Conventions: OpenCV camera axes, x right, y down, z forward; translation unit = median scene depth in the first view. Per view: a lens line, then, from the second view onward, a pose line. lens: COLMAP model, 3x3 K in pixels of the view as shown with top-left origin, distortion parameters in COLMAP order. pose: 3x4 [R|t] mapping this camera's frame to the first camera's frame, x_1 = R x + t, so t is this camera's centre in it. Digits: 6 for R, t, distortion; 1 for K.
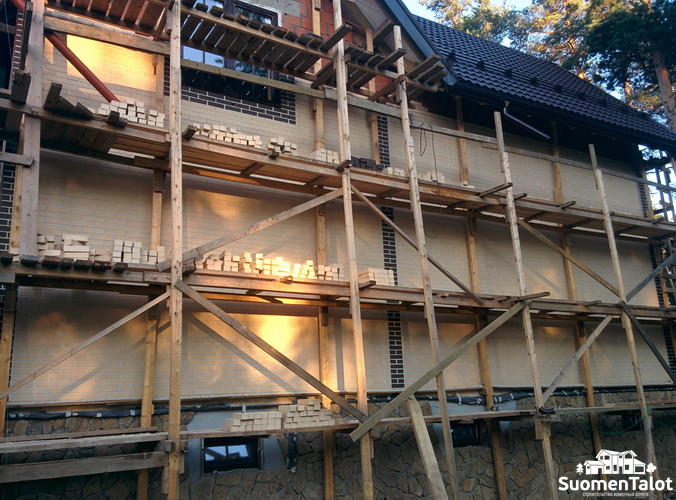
lens RADIAL K [[599.0, 0, 336.0], [0, 599.0, 252.1], [0, 0, 1]] dist [0.053535, -0.008764]
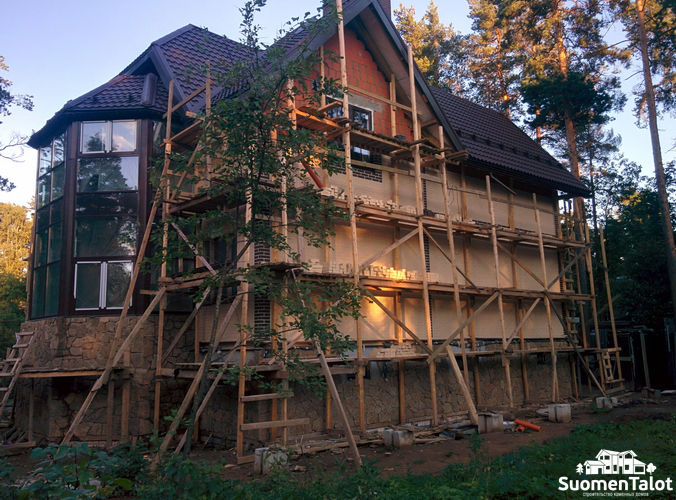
lens RADIAL K [[599.0, 0, 339.3], [0, 599.0, 248.5], [0, 0, 1]] dist [0.053535, -0.008764]
pose [[0.982162, 0.045584, 0.182429, -0.472113], [-0.059784, 0.995530, 0.073110, -0.140820], [-0.178281, -0.082712, 0.980497, -0.631046]]
